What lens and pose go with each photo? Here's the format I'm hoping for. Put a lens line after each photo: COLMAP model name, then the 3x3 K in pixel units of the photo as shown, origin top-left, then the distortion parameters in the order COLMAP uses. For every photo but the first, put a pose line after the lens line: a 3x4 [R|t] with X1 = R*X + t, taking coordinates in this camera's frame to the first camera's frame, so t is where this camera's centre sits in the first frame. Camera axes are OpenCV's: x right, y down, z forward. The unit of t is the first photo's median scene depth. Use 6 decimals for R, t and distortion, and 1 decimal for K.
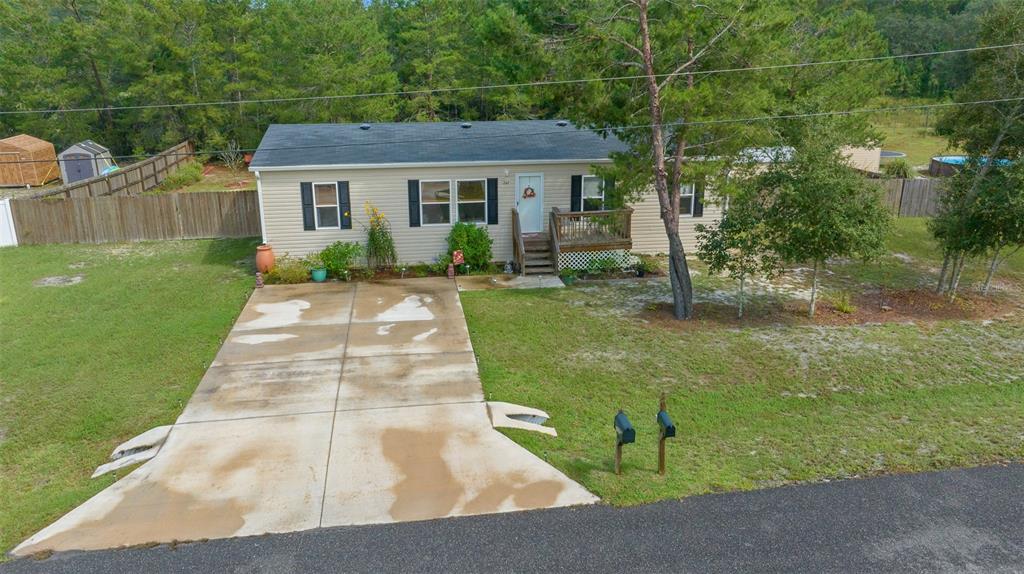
lens RADIAL K [[698.0, 0, 509.5], [0, 698.0, 289.4], [0, 0, 1]] dist [-0.017416, -0.006007]
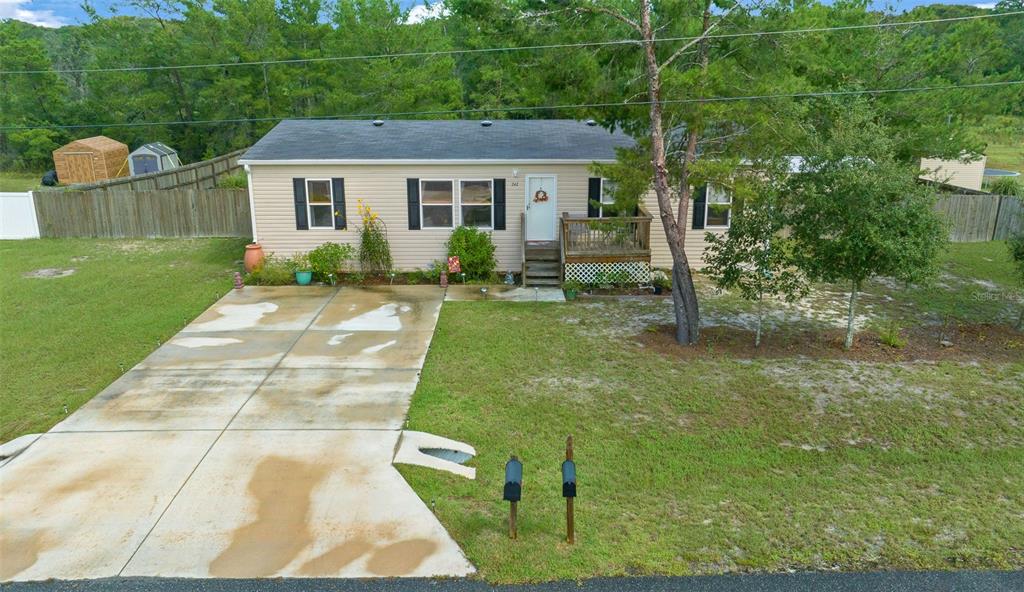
lens RADIAL K [[706.9, 0, 511.6], [0, 706.9, 290.2], [0, 0, 1]] dist [-0.034580, 0.027803]
pose [[0.991859, 0.041229, -0.120478, 0.147135], [-0.043962, 0.998831, -0.020112, 0.003778], [0.119508, 0.025245, 0.992512, 0.134338]]
